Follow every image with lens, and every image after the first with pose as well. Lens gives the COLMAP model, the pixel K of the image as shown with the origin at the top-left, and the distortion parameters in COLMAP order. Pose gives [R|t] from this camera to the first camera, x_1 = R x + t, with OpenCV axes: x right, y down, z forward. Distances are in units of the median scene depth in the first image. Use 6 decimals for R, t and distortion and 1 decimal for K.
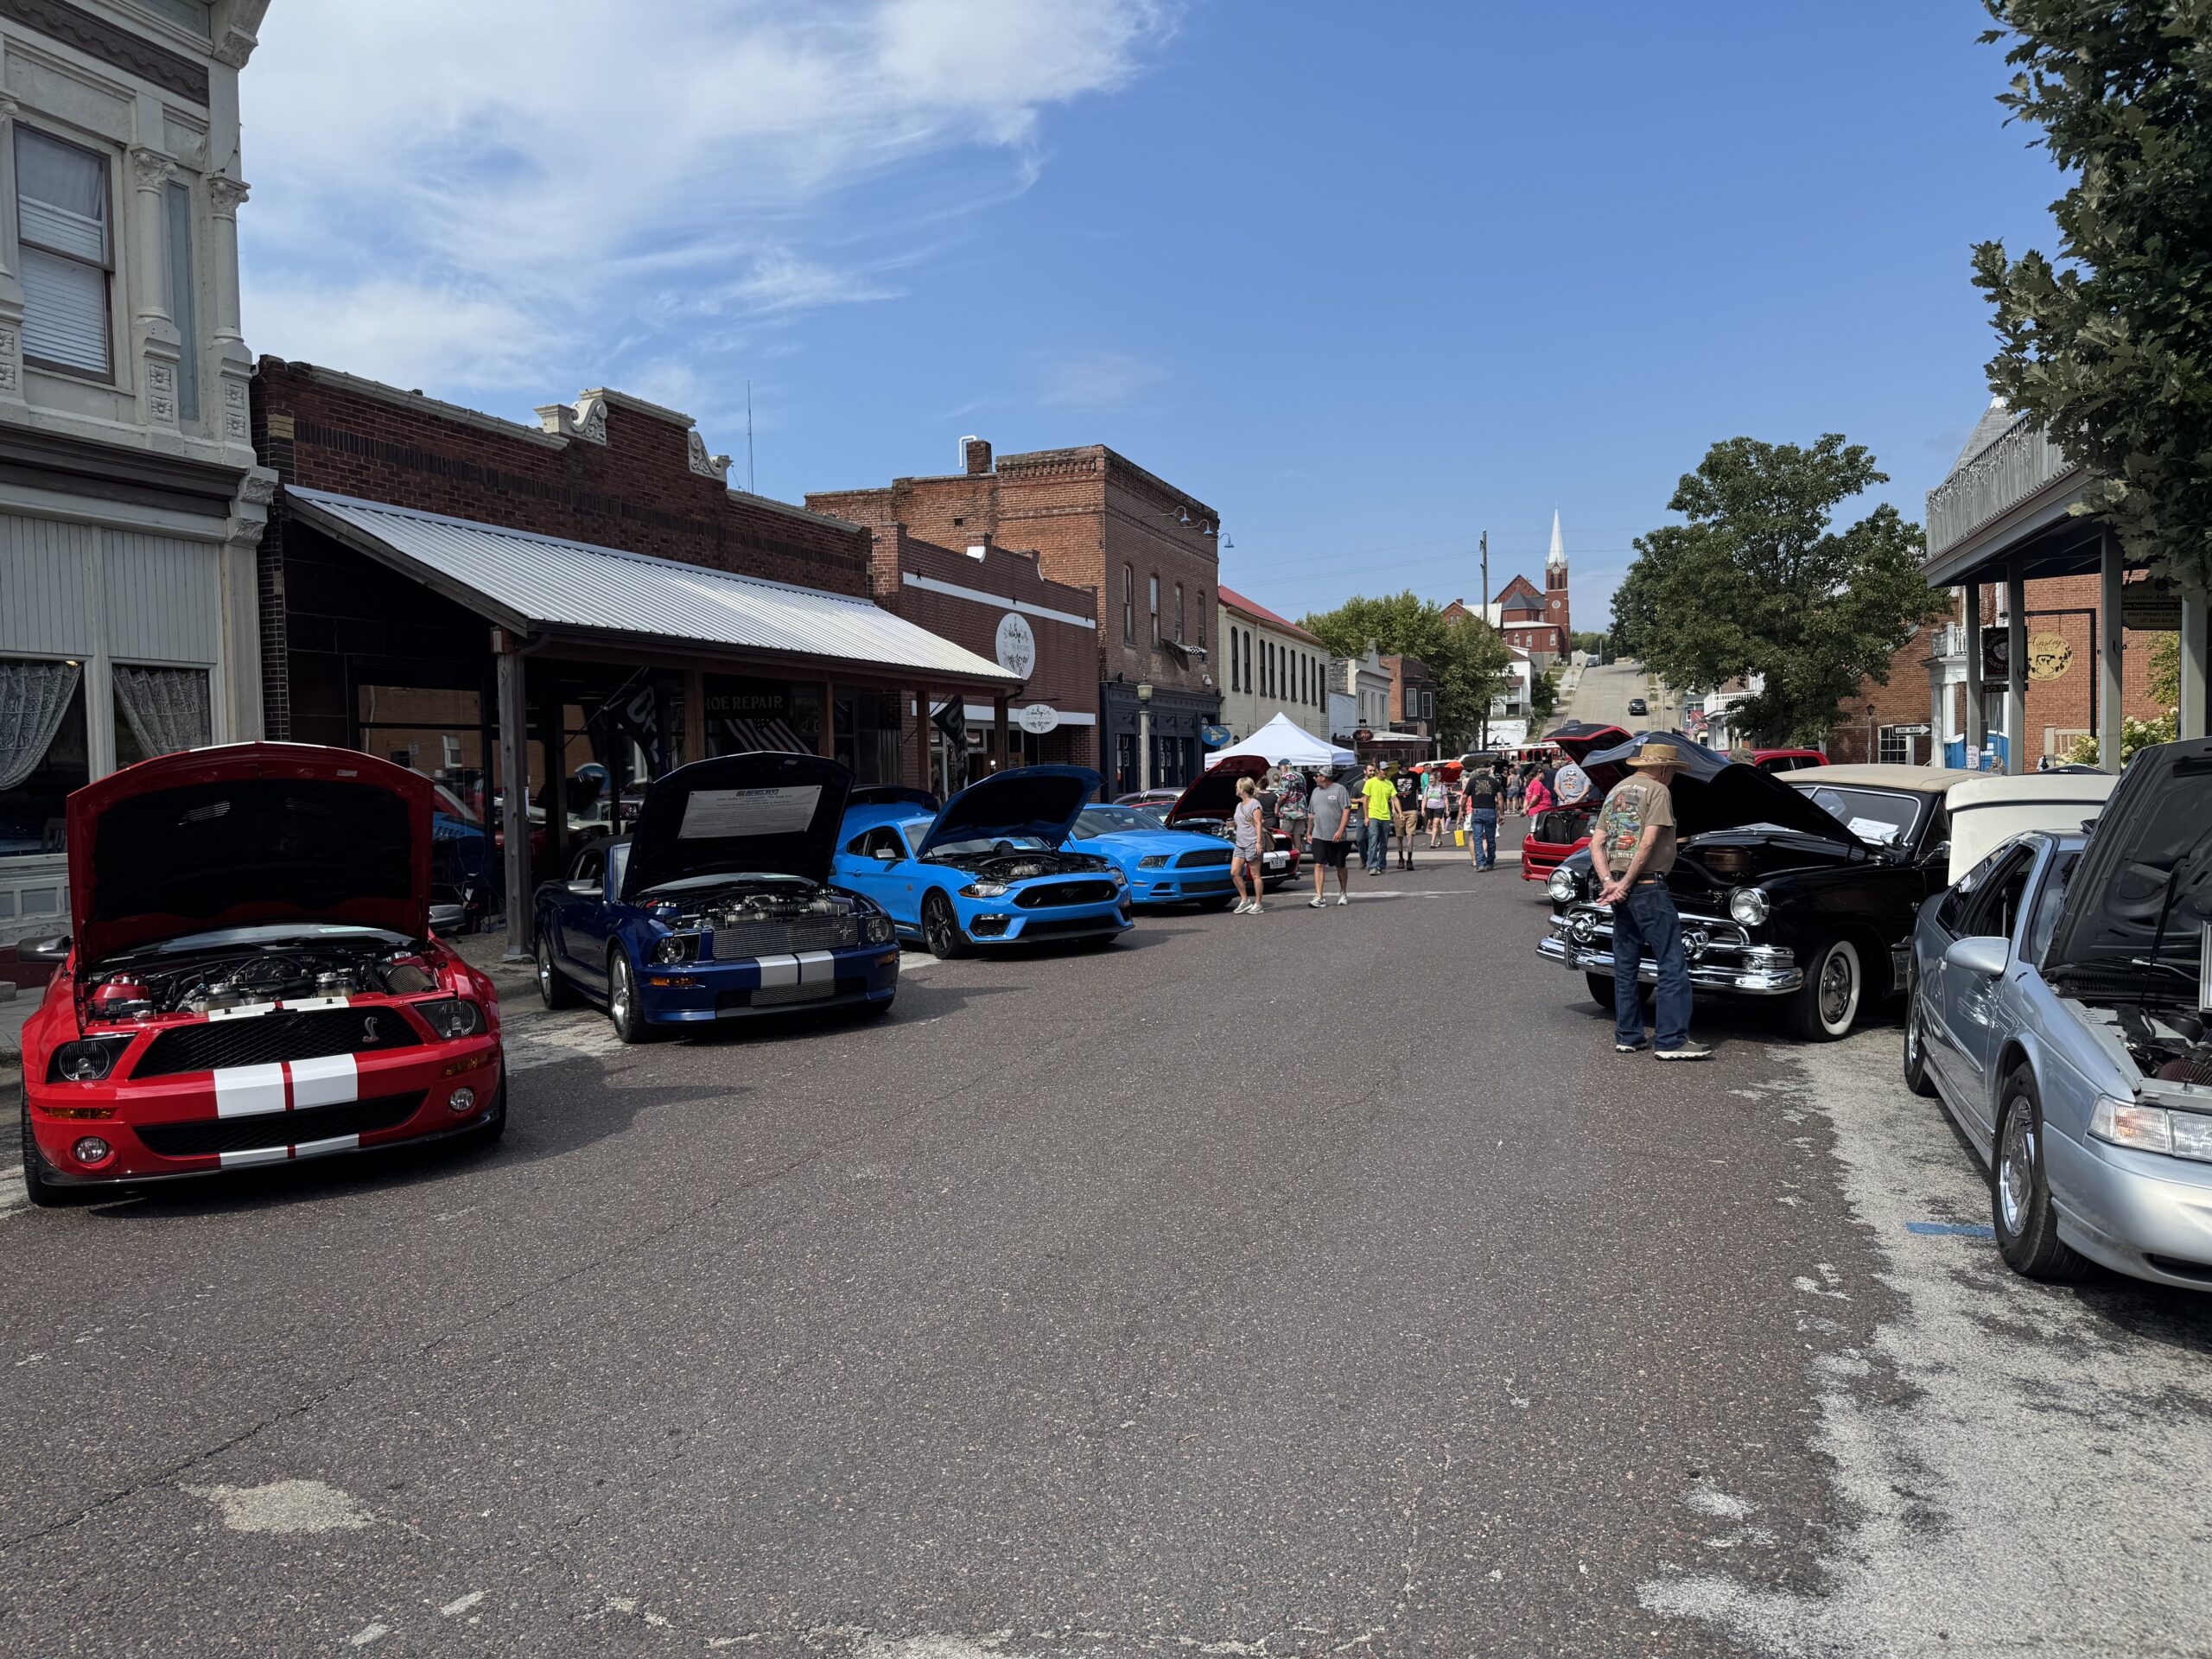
lens RADIAL K [[1538.6, 0, 1105.1], [0, 1538.6, 818.6], [0, 0, 1]] dist [-0.009841, -0.012034]
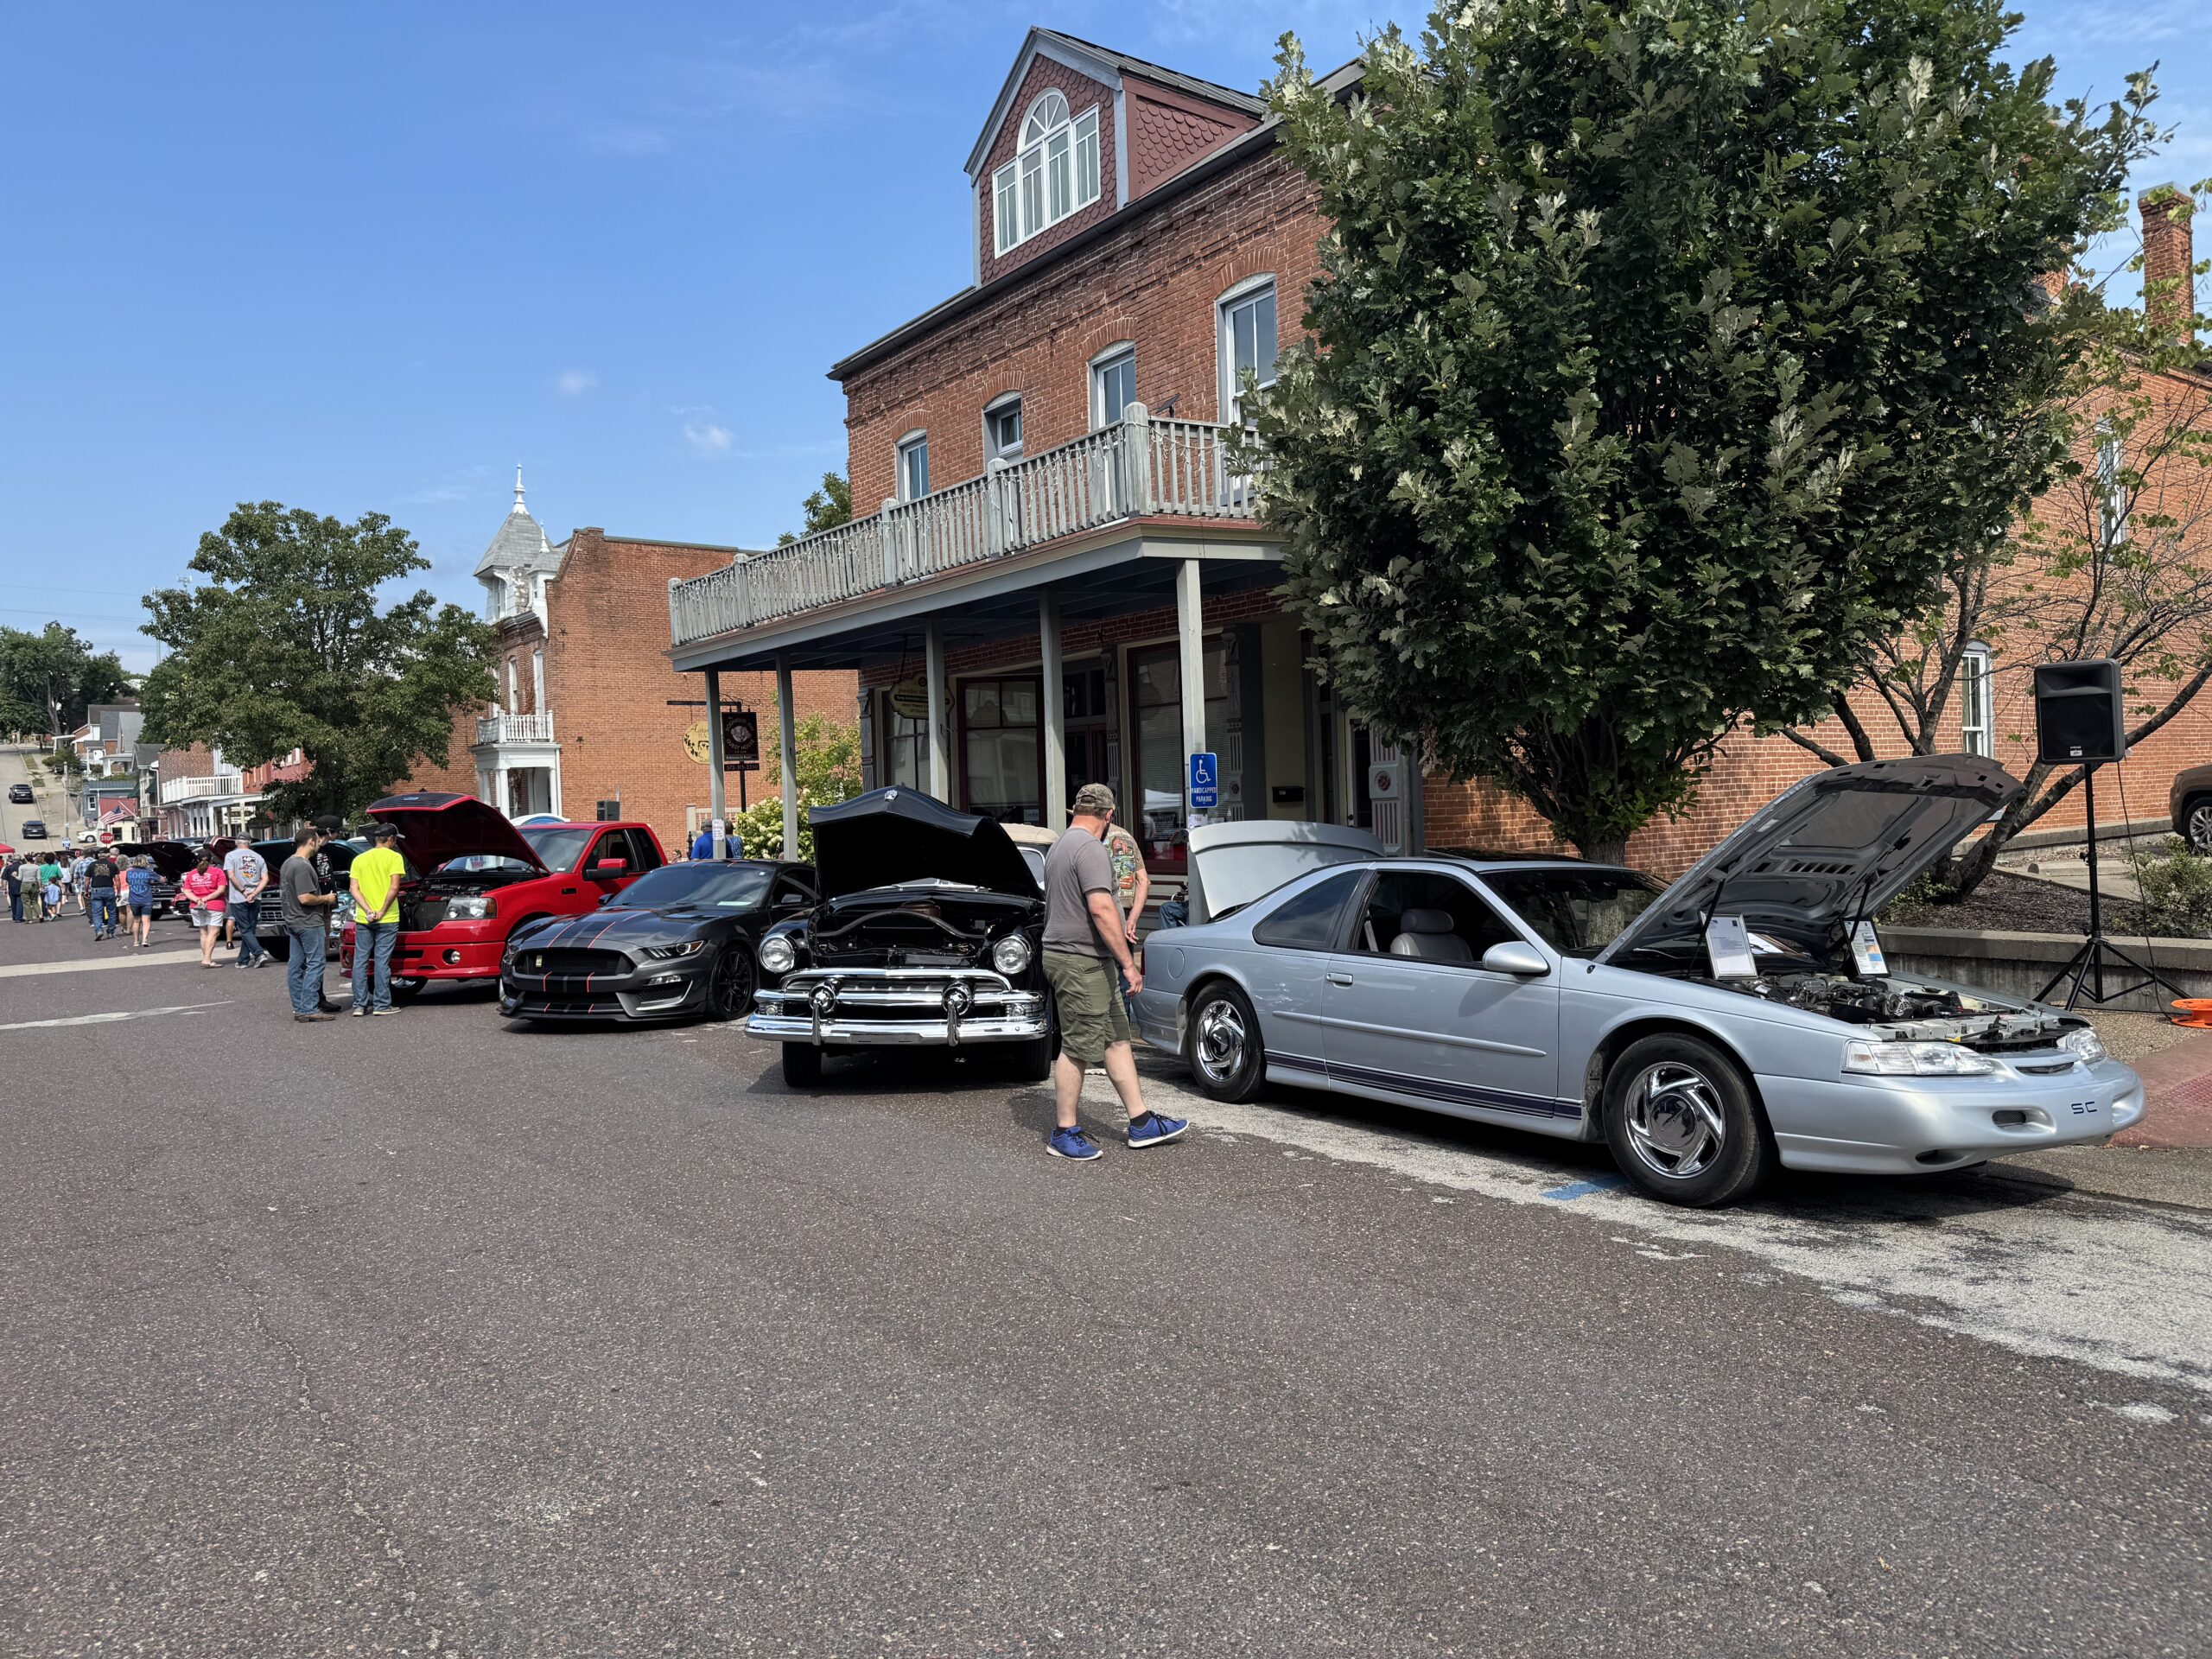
lens RADIAL K [[1538.6, 0, 1107.5], [0, 1538.6, 838.6], [0, 0, 1]] dist [-0.009841, -0.012034]
pose [[0.579737, -0.009238, 0.814751, -0.645204], [0.046542, 0.998679, -0.021794, 0.012096], [-0.813473, 0.050555, 0.579401, 0.652738]]
